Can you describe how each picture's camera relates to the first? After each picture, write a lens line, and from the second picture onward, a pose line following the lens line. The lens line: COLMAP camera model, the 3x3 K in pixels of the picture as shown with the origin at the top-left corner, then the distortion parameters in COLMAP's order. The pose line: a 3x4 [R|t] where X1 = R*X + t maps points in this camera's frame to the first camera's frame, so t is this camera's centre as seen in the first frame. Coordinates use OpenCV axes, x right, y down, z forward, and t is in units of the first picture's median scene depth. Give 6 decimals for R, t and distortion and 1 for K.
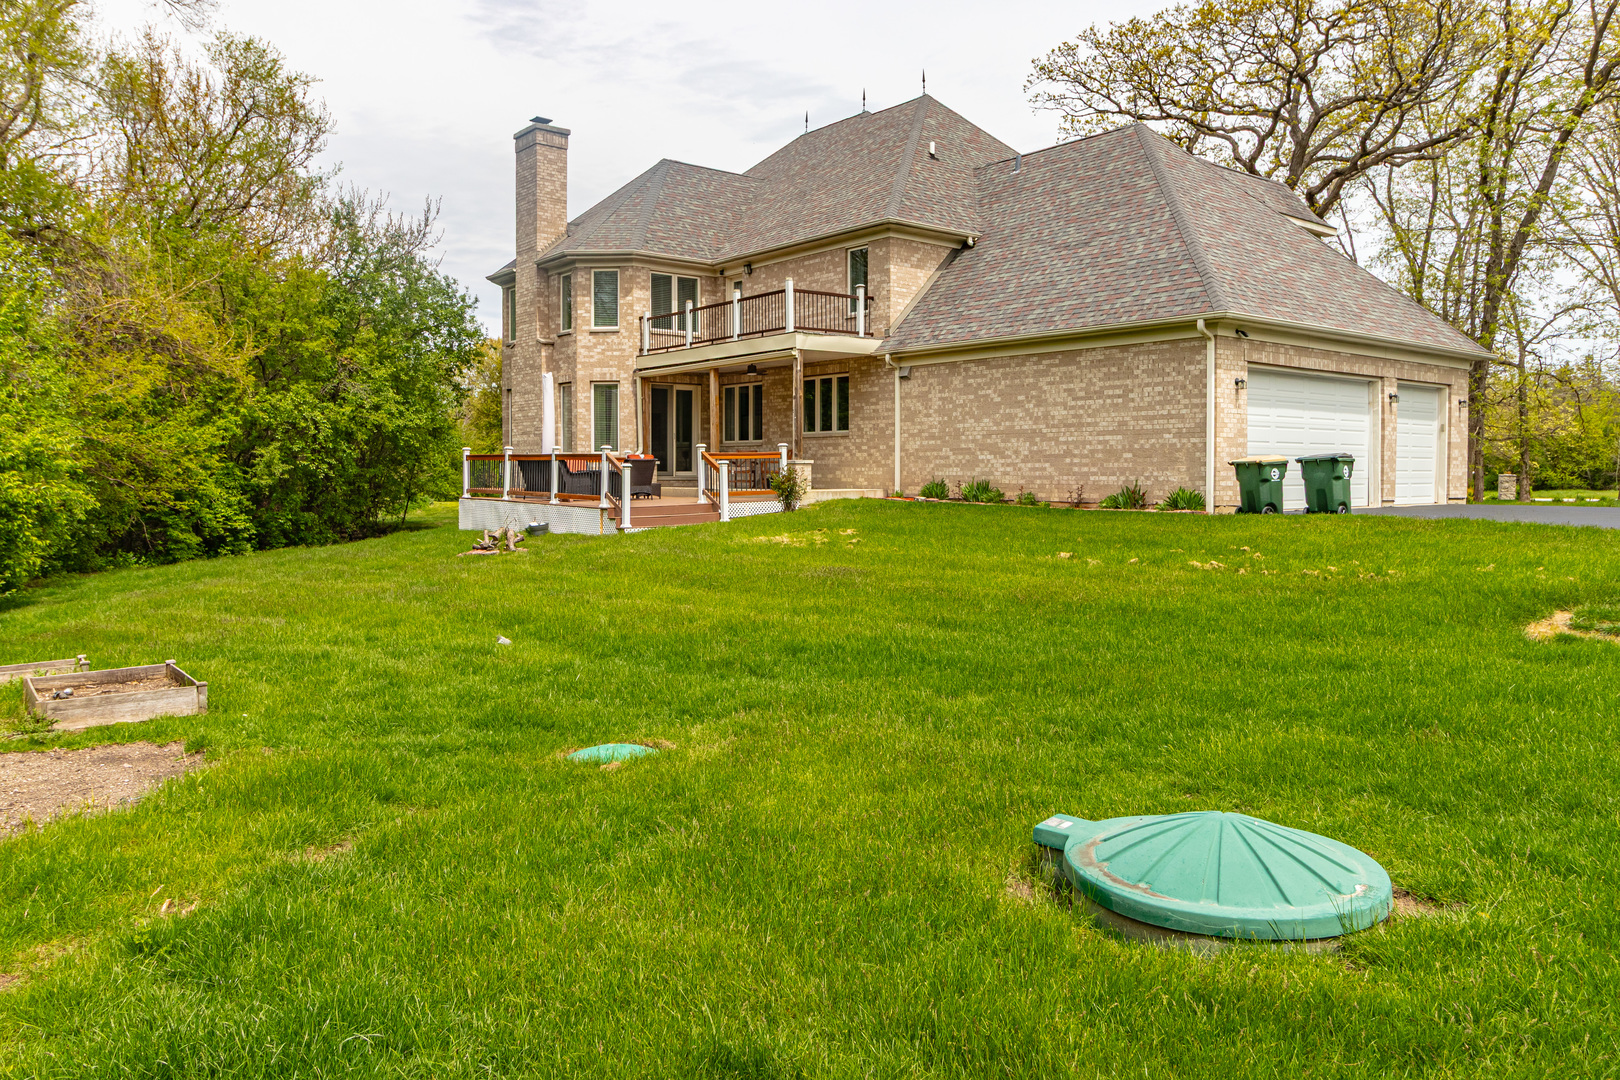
lens RADIAL K [[1121.1, 0, 798.2], [0, 1121.1, 499.8], [0, 0, 1]] dist [0.000246, -0.001190]
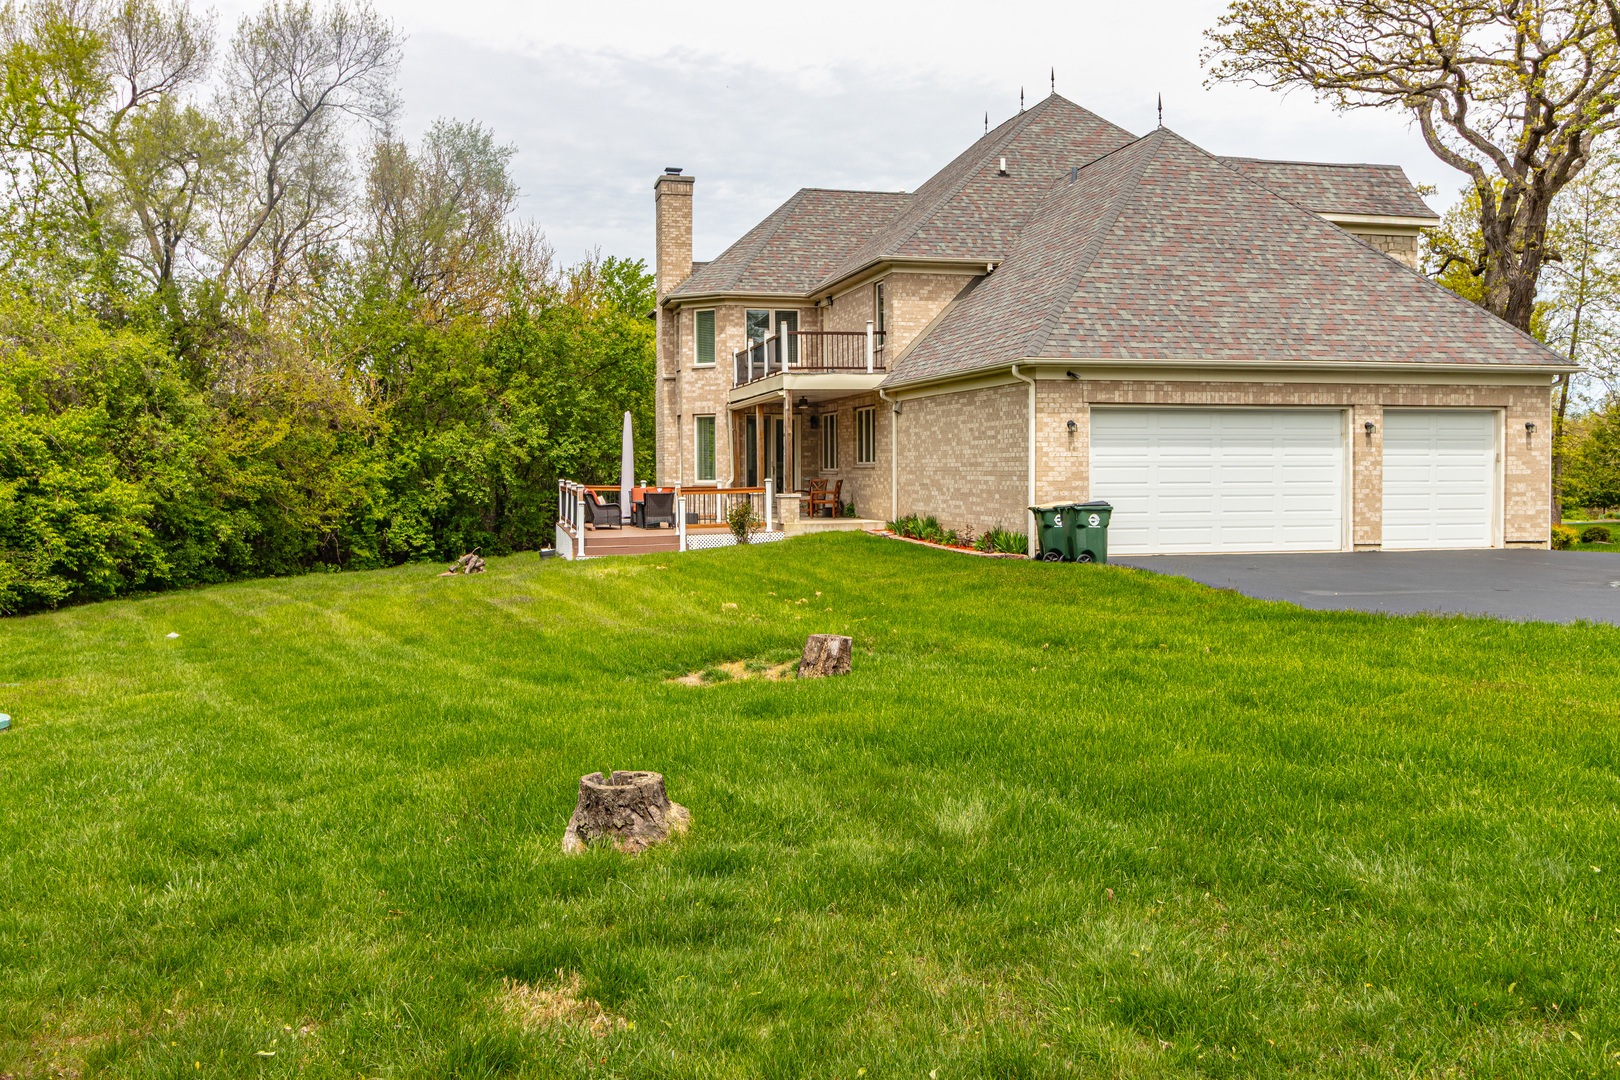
lens RADIAL K [[1341.8, 0, 785.4], [0, 1341.8, 492.1], [0, 0, 1]] dist [0.000856, -0.002383]
pose [[0.900336, 0.003632, -0.435180, 0.459165], [-0.006731, 0.999962, -0.005581, -0.025357], [0.435143, 0.007954, 0.900326, -0.116133]]
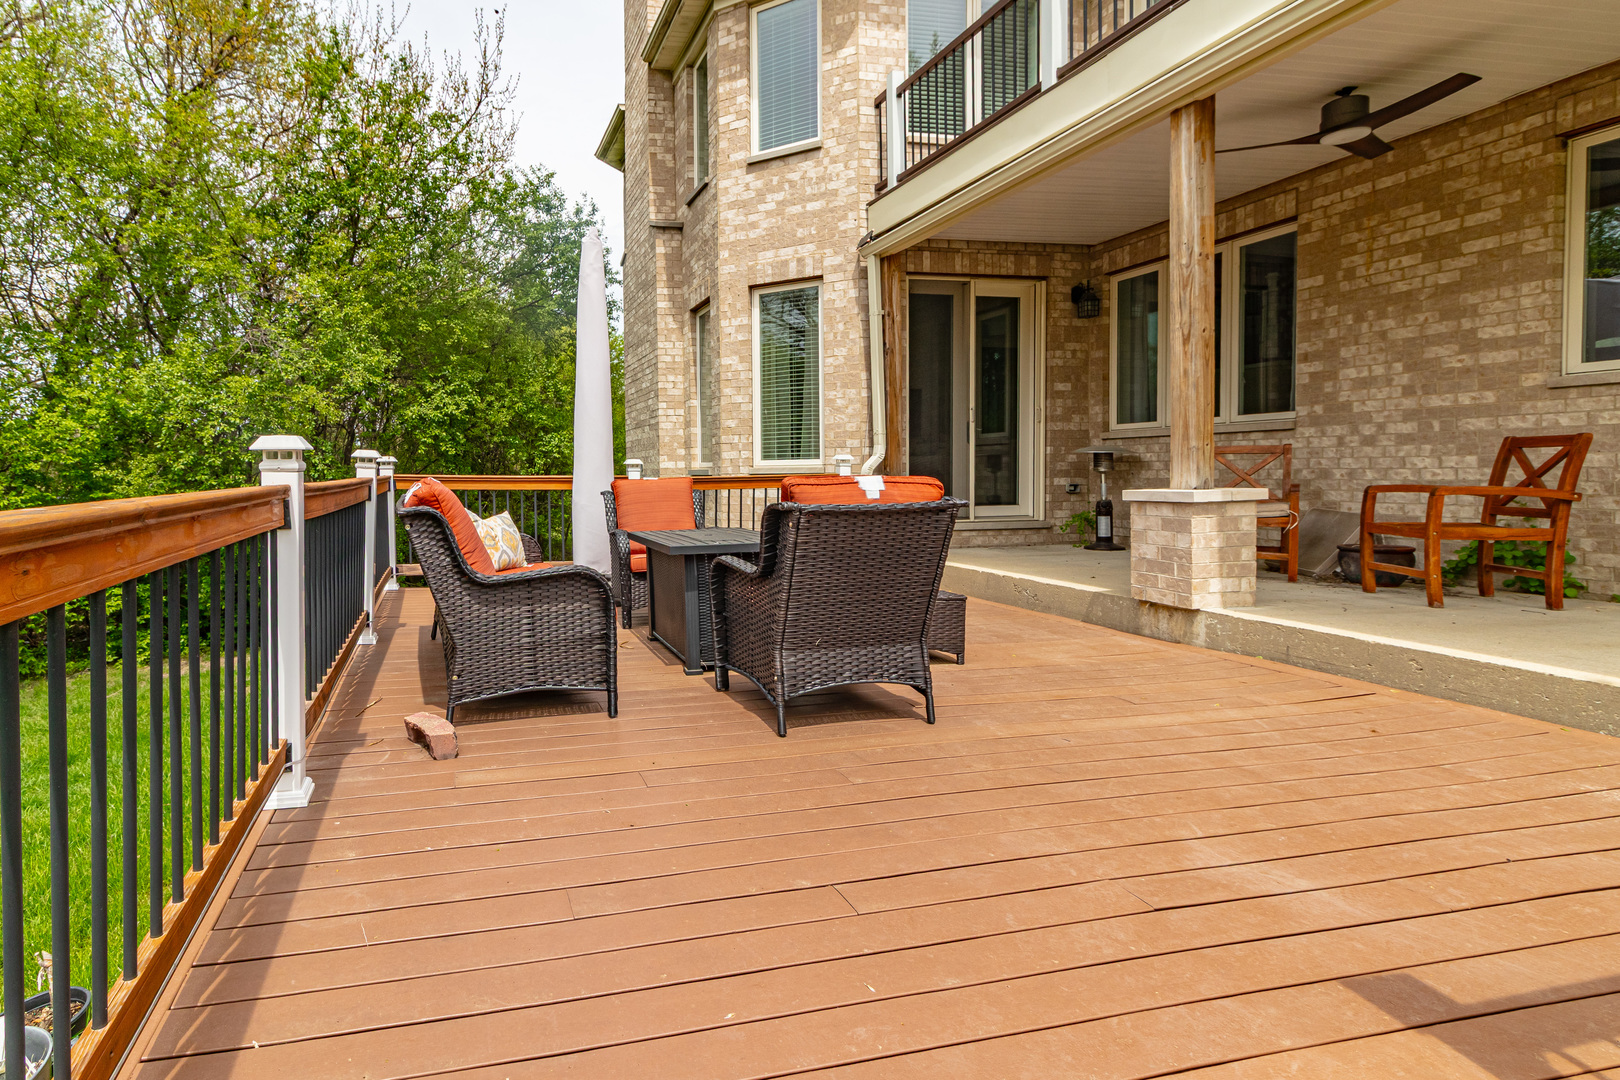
lens RADIAL K [[802.9, 0, 610.6], [0, 802.9, 485.7], [0, 0, 1]] dist [0.005938, 0.000598]
pose [[0.890730, -0.004881, -0.454506, -0.100149], [0.002123, 0.999976, -0.006577, -0.032446], [0.454528, 0.004894, 0.890719, 0.730006]]
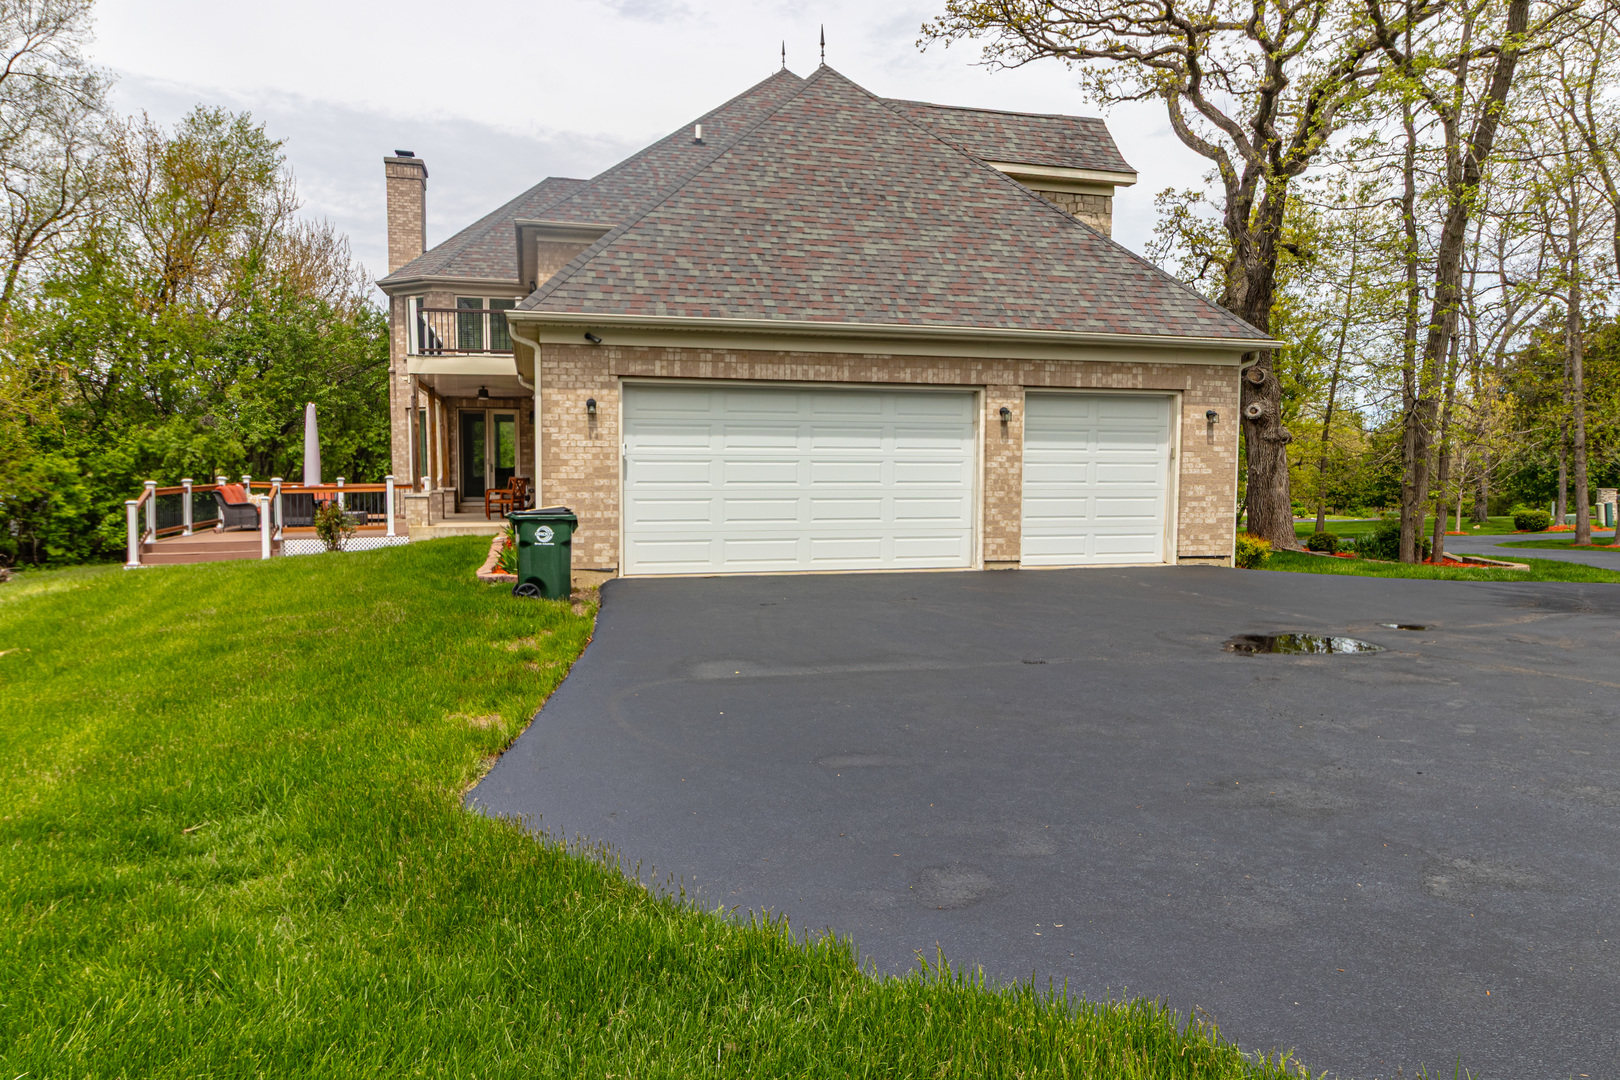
lens RADIAL K [[1041.9, 0, 814.0], [0, 1041.9, 540.8], [0, 0, 1]] dist [0.001359, -0.001792]
pose [[0.914078, 0.028025, -0.404568, 0.546873], [-0.011778, 0.999023, 0.042592, -0.030925], [0.405367, -0.034167, 0.913515, 0.286650]]
